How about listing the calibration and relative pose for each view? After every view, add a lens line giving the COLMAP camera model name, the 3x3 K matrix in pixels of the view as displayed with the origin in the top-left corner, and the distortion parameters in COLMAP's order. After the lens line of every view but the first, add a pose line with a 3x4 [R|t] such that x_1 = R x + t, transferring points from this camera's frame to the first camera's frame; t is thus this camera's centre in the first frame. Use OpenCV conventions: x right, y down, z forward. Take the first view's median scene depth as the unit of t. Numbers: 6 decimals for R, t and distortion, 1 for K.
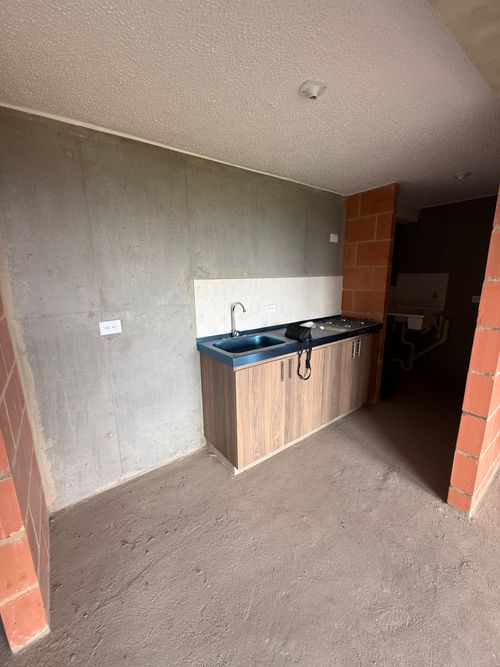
lens RADIAL K [[266.3, 0, 250.0], [0, 266.3, 333.5], [0, 0, 1]] dist [-0.000017, 0.000010]
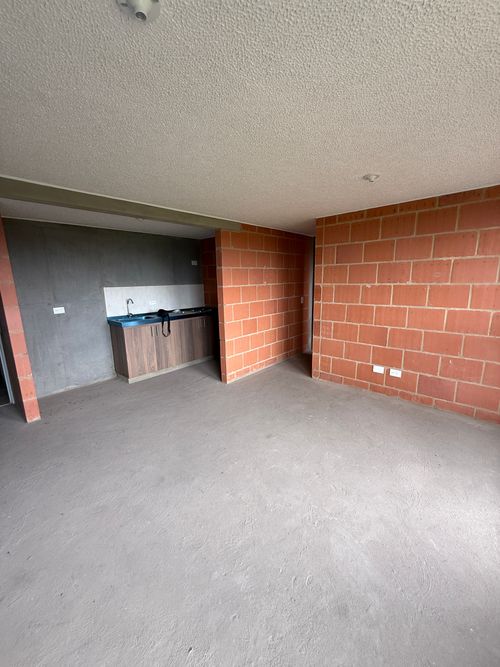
lens RADIAL K [[266.3, 0, 250.0], [0, 266.3, 333.5], [0, 0, 1]] dist [-0.000017, 0.000010]
pose [[0.981618, -0.041617, 0.186264, 0.466490], [0.045422, 0.998836, -0.016207, 0.218781], [-0.185373, 0.024370, 0.982366, -1.121822]]
